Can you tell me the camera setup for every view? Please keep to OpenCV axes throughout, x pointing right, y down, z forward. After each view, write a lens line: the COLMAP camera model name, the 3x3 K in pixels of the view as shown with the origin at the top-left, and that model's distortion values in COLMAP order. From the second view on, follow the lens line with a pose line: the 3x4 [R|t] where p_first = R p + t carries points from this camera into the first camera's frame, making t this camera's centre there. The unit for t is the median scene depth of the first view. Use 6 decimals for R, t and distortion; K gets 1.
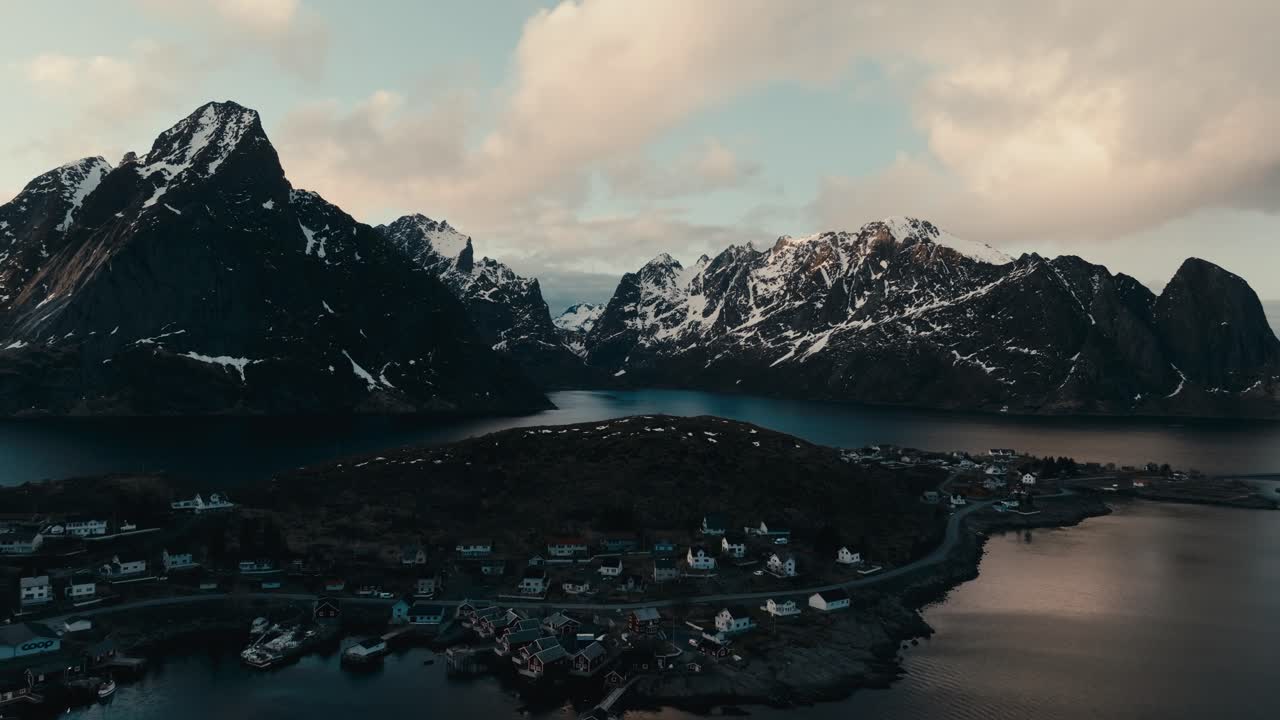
lens RADIAL K [[962.8, 0, 636.9], [0, 962.8, 361.0], [0, 0, 1]] dist [-0.005228, 0.024604]
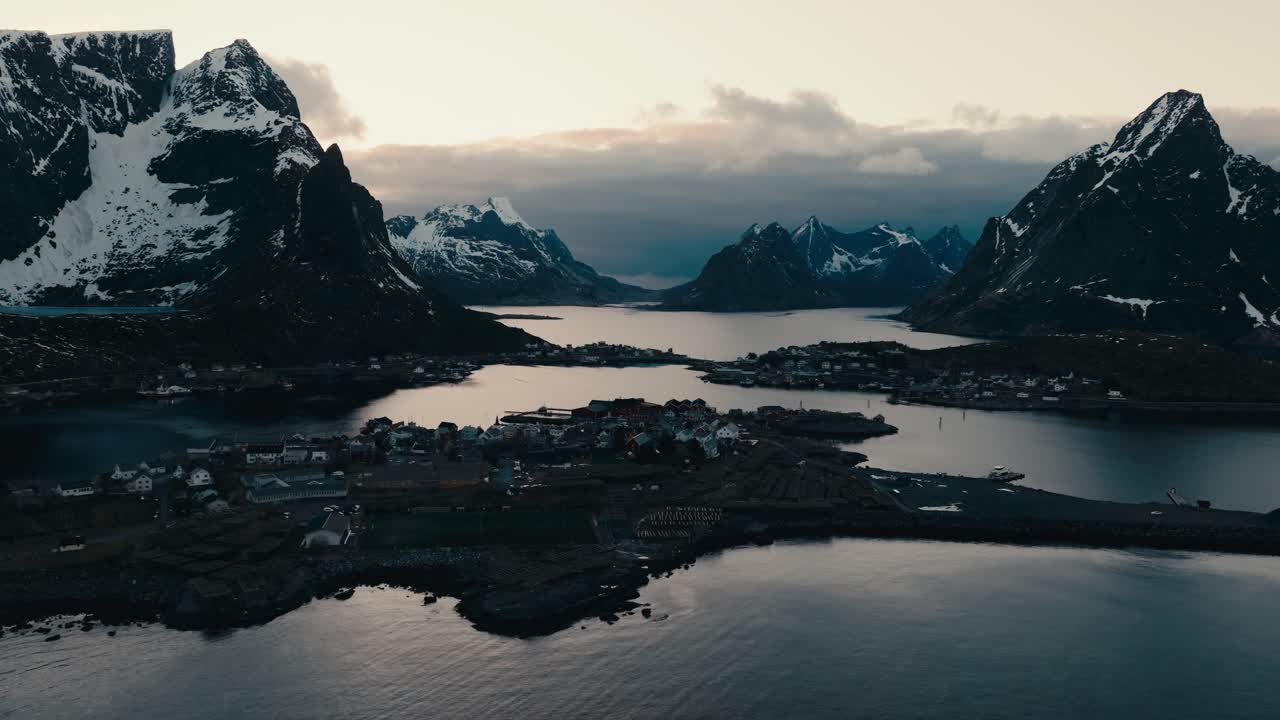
lens RADIAL K [[962.8, 0, 636.4], [0, 962.8, 358.9], [0, 0, 1]] dist [-0.005228, 0.024604]
pose [[0.482283, 0.058055, -0.874090, 0.365085], [-0.007036, 0.998026, 0.062404, 0.000361], [0.875987, -0.023946, 0.481740, -0.224508]]
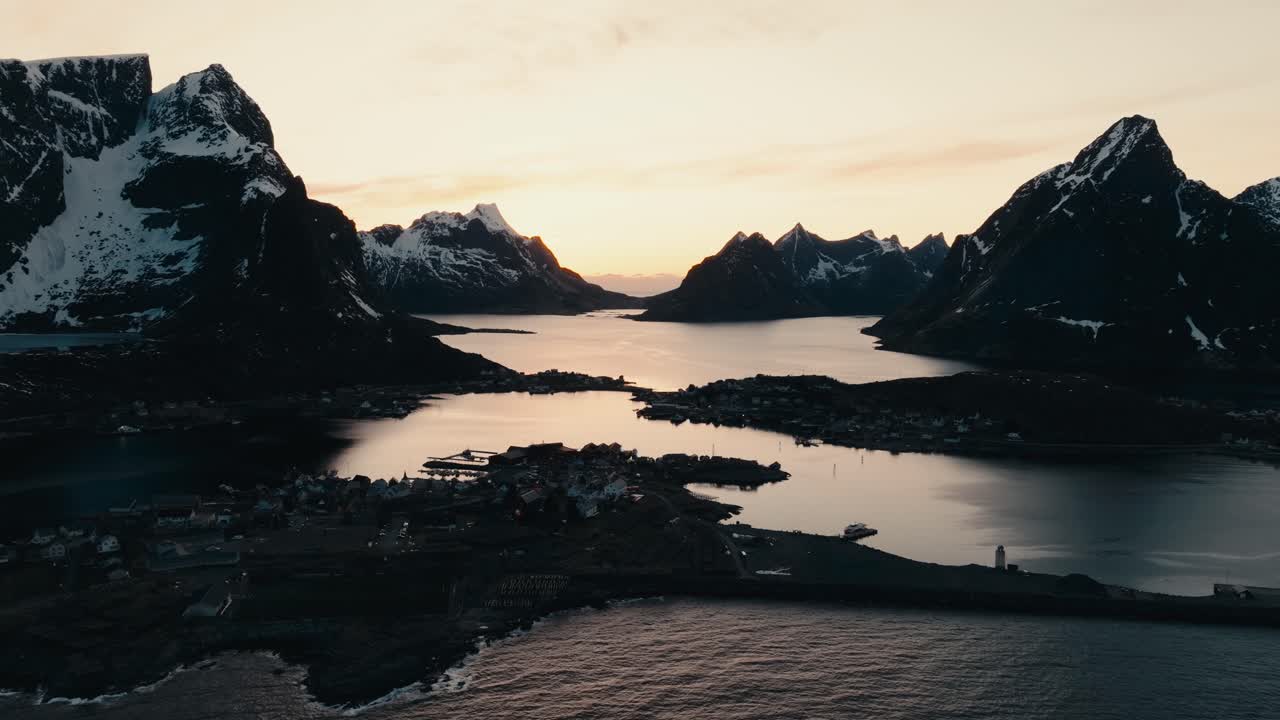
lens RADIAL K [[962.8, 0, 636.6], [0, 962.8, 358.3], [0, 0, 1]] dist [-0.005228, 0.024604]
pose [[0.486983, 0.058619, -0.871442, 0.407538], [-0.010776, 0.998073, 0.061115, -0.024549], [0.873345, -0.020371, 0.486677, -0.205573]]
